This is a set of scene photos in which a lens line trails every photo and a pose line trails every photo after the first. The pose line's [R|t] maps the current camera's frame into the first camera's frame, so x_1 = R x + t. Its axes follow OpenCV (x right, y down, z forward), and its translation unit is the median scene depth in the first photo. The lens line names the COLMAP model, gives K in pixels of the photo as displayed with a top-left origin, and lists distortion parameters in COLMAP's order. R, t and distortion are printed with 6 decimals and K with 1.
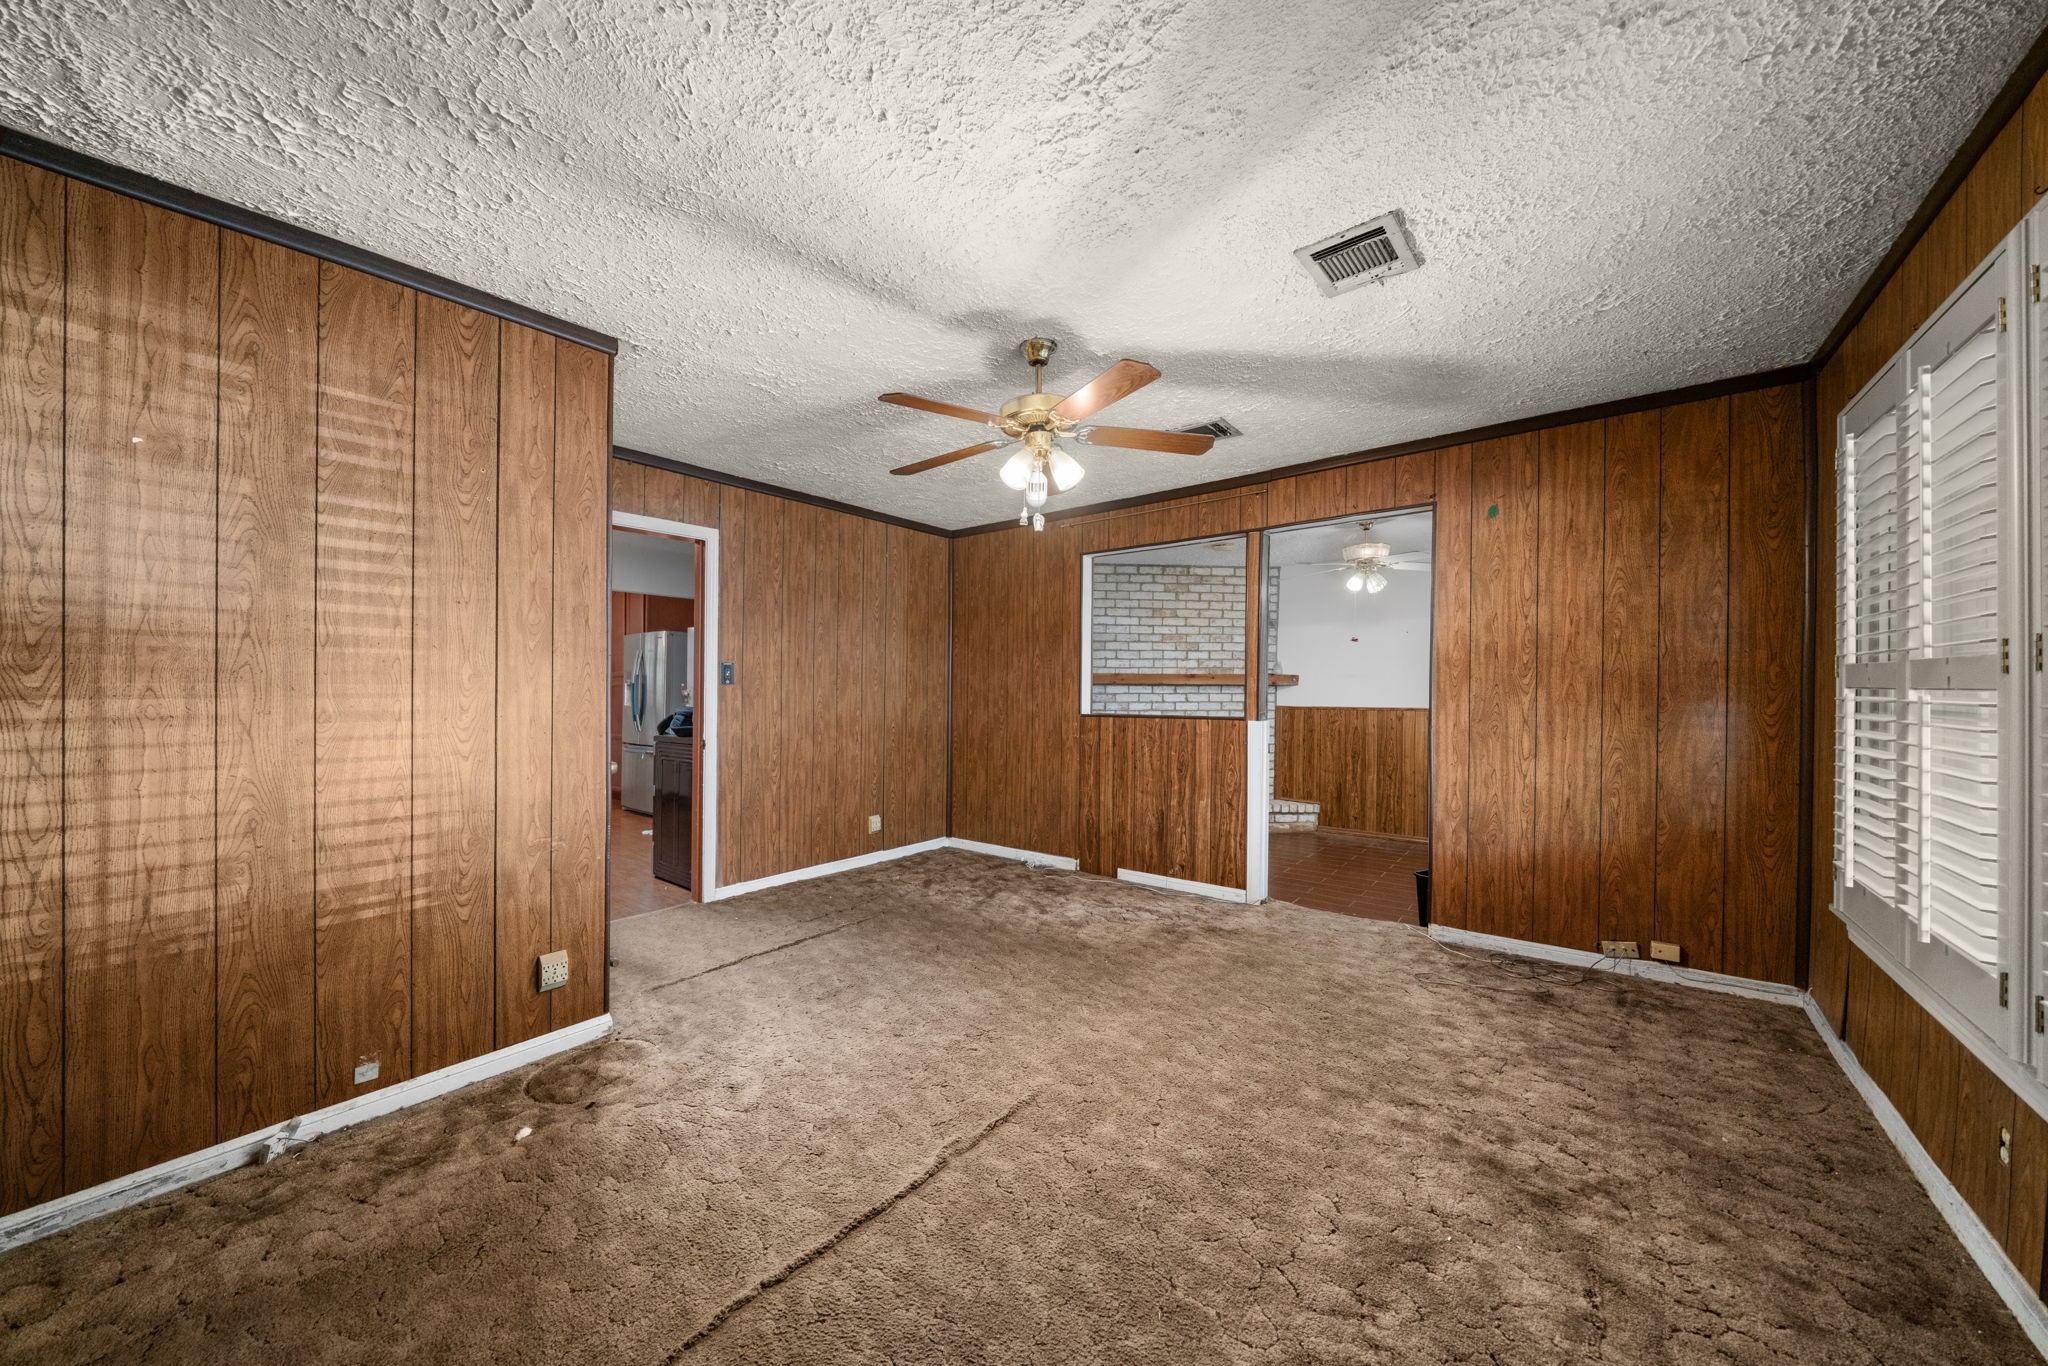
lens RADIAL K [[704.5, 0, 1015.2], [0, 704.5, 692.8], [0, 0, 1]] dist [-0.006442, -0.000004]
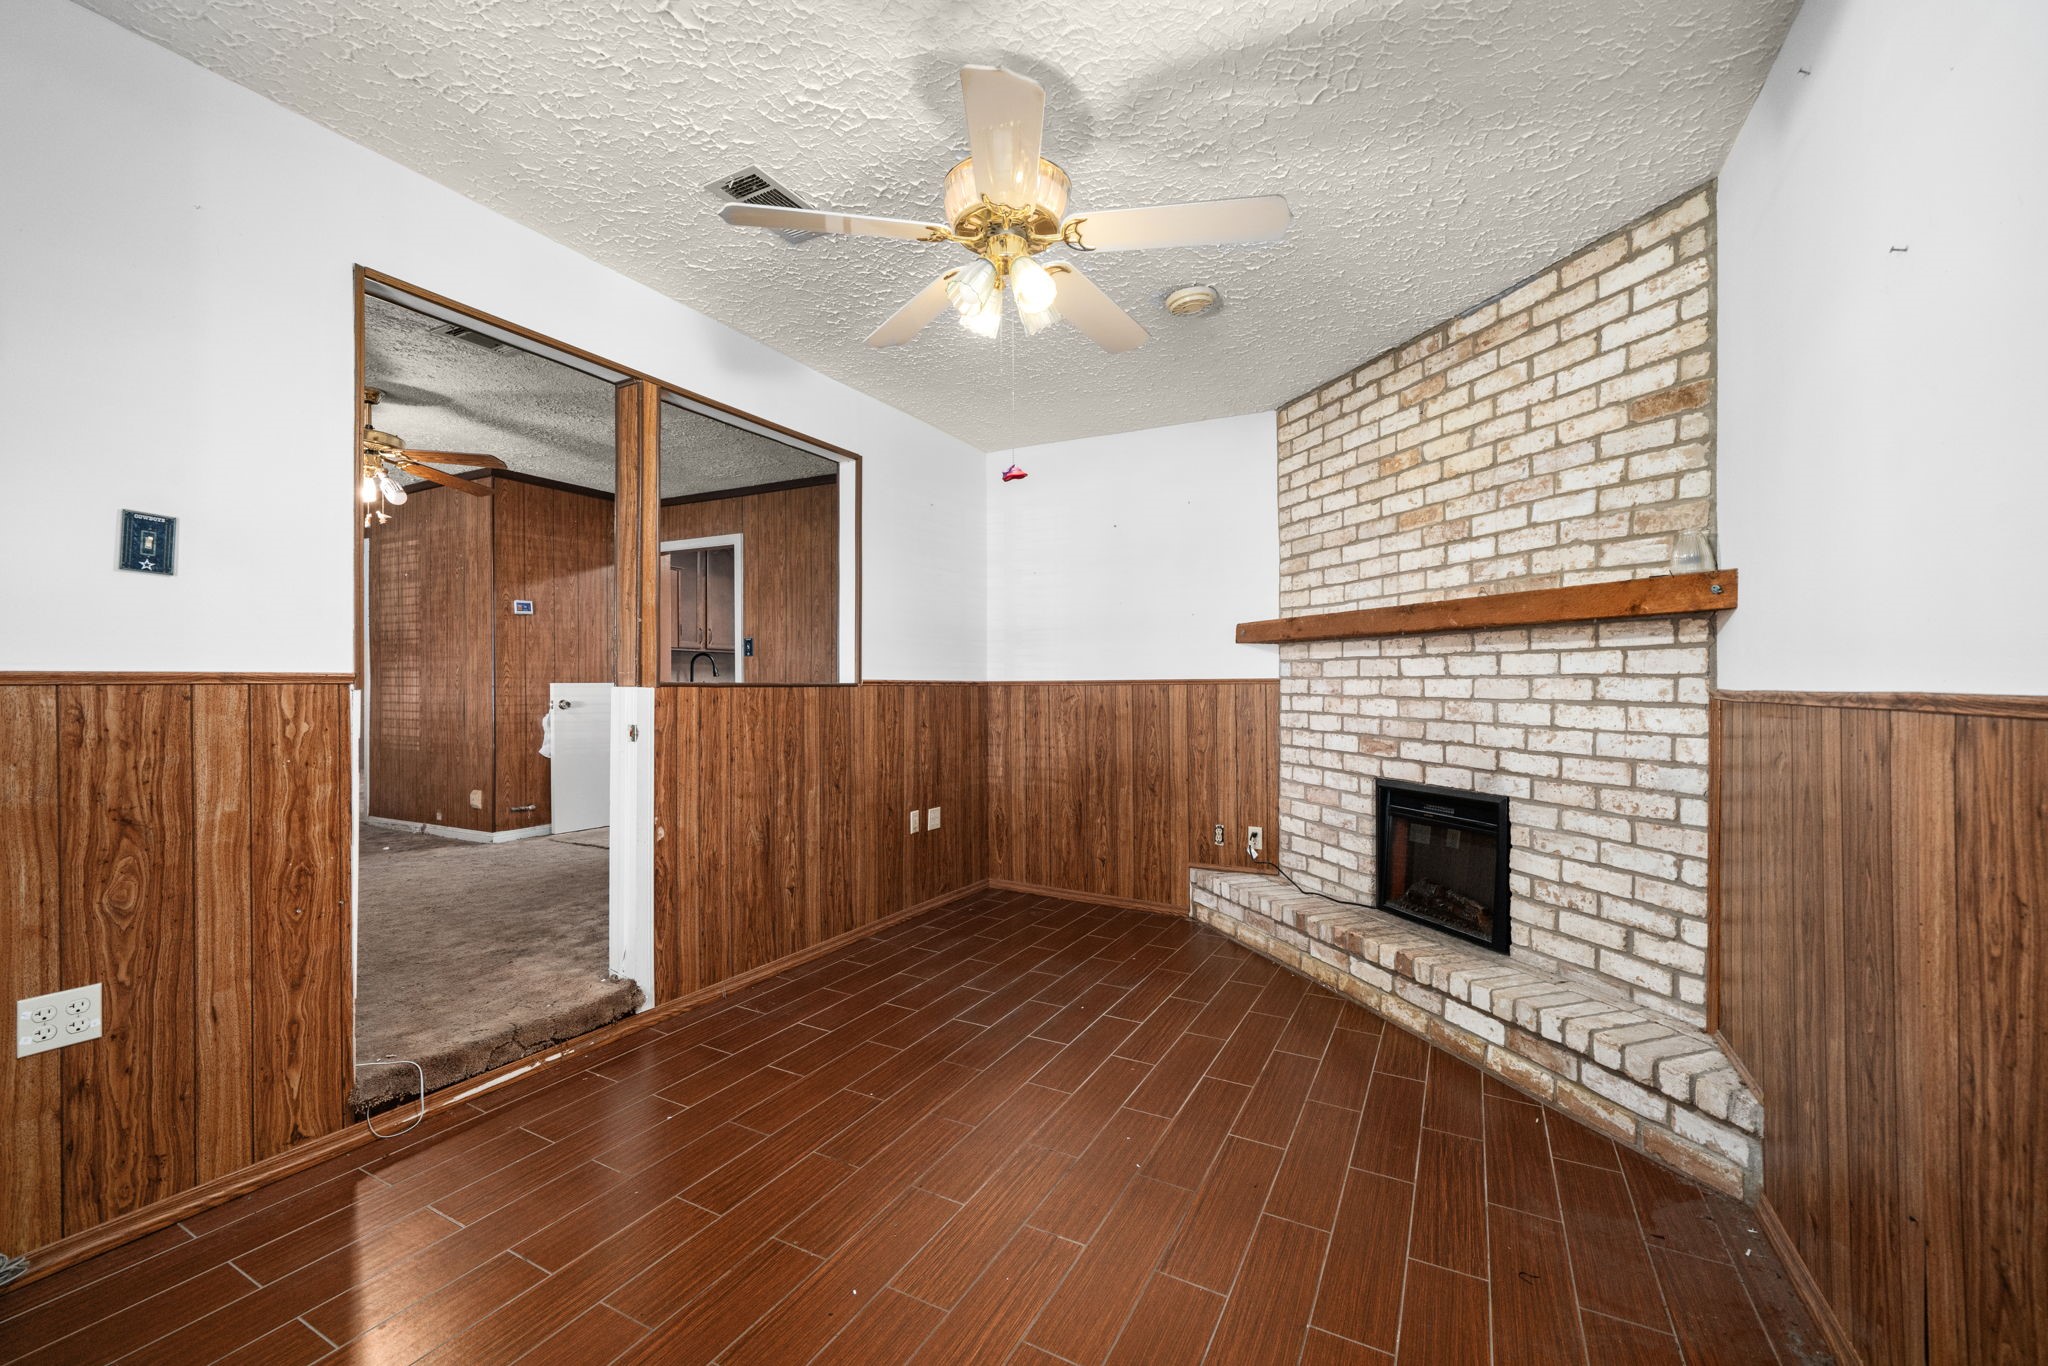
lens RADIAL K [[835.5, 0, 1015.9], [0, 835.5, 679.7], [0, 0, 1]] dist [-0.000466, -0.000486]
pose [[0.188658, -0.004157, -0.982034, 1.255676], [-0.009625, 0.999935, -0.006082, 0.038204], [0.981996, 0.010600, 0.188605, 1.324219]]
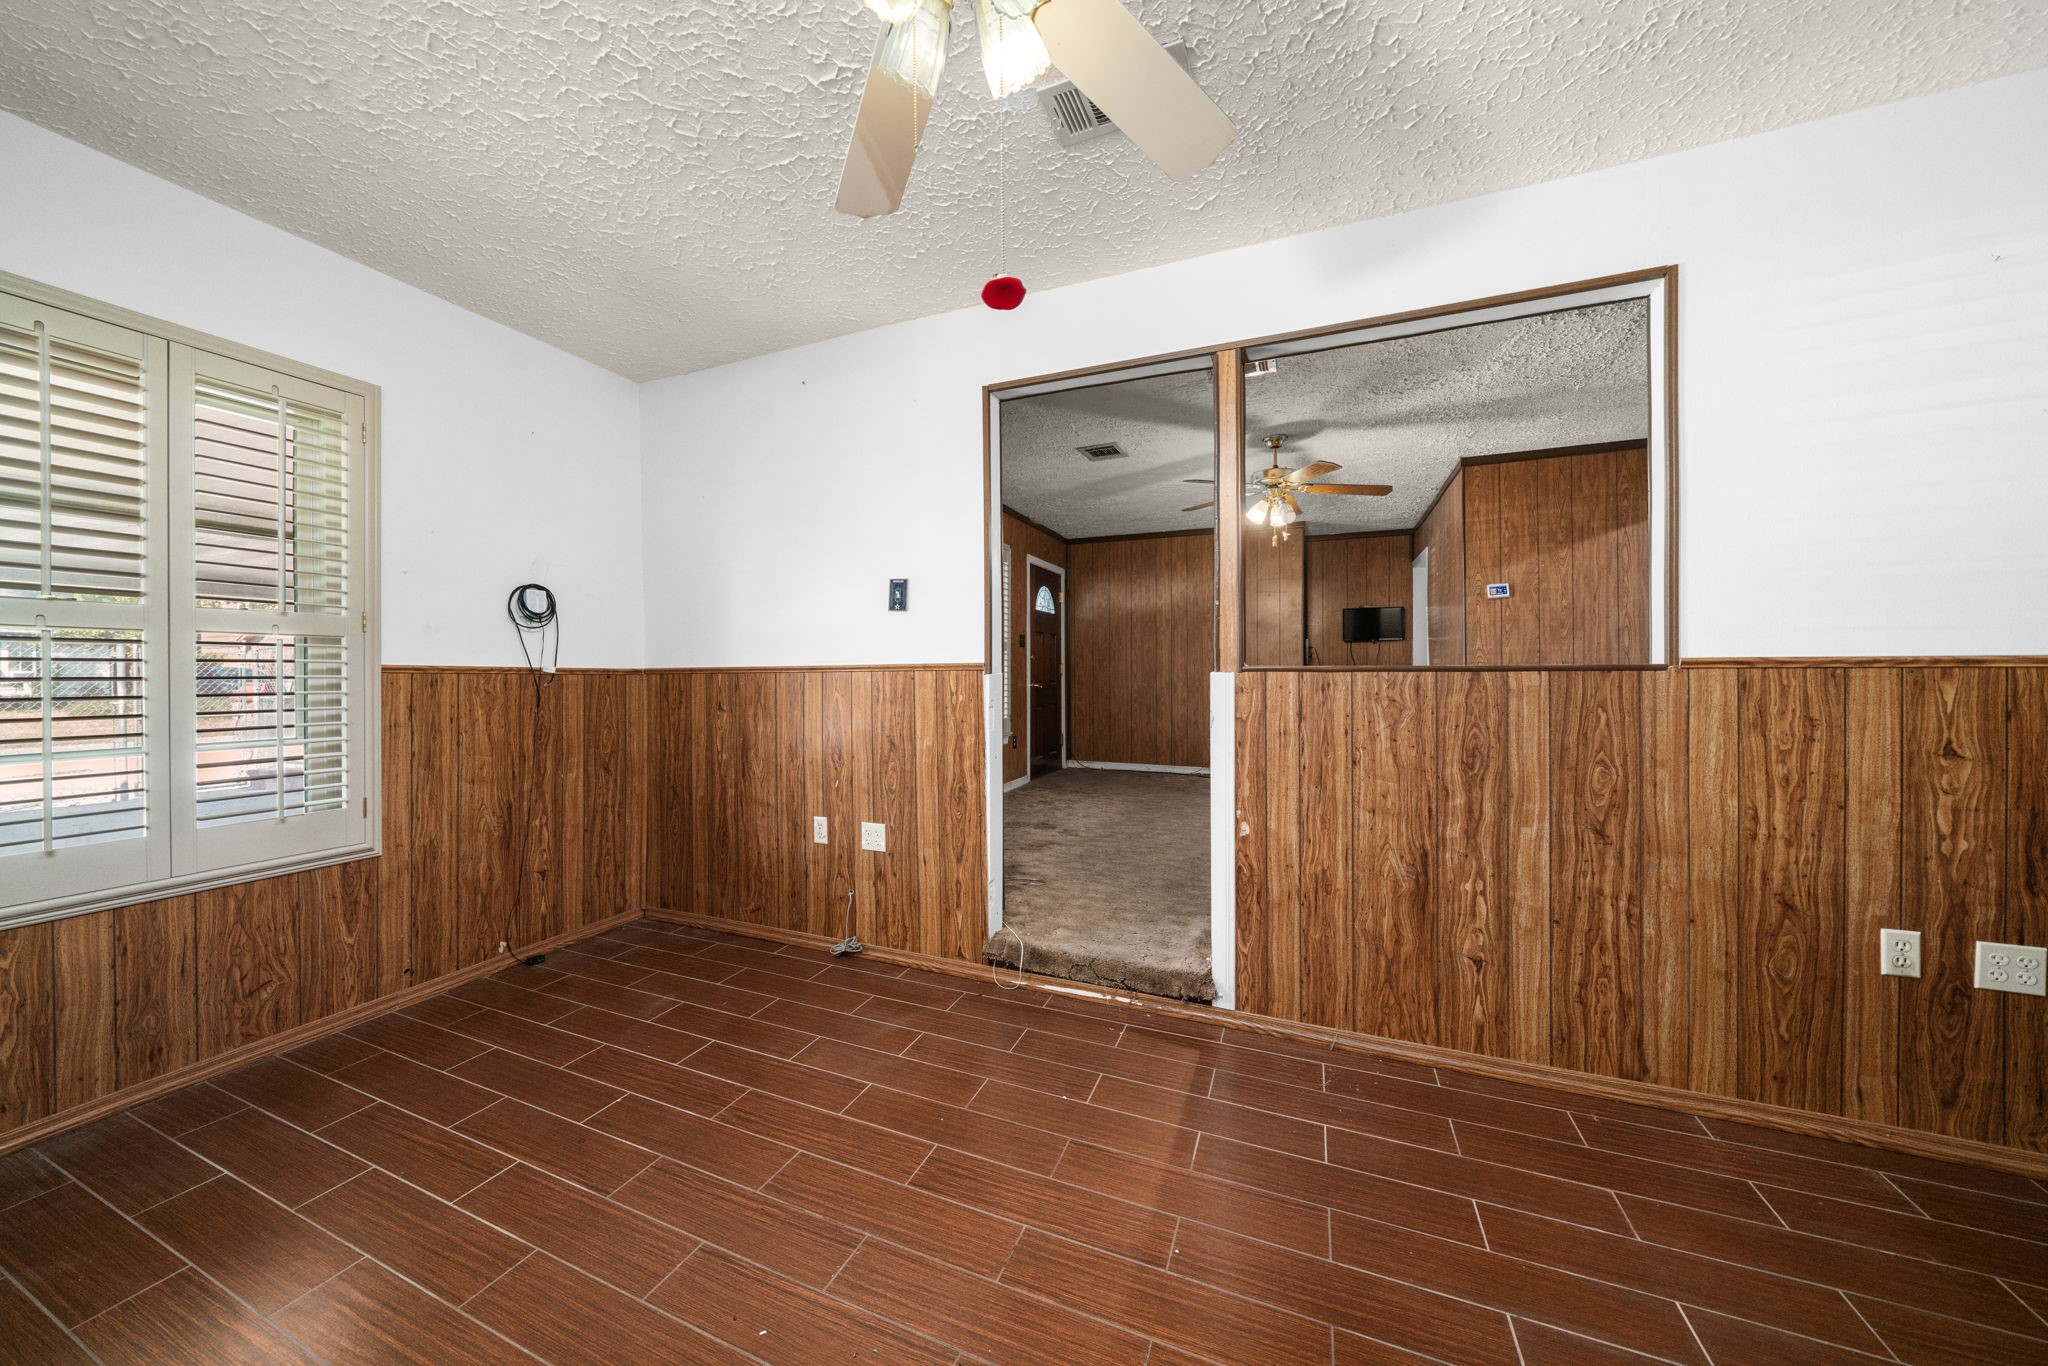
lens RADIAL K [[704.5, 0, 1020.7], [0, 704.5, 675.8], [0, 0, 1]] dist [-0.006442, -0.000004]
pose [[-0.959341, 0.006419, -0.282177, 0.755951], [0.002668, 0.999903, 0.013676, 0.038192], [0.282237, 0.012367, -0.959265, 1.699704]]
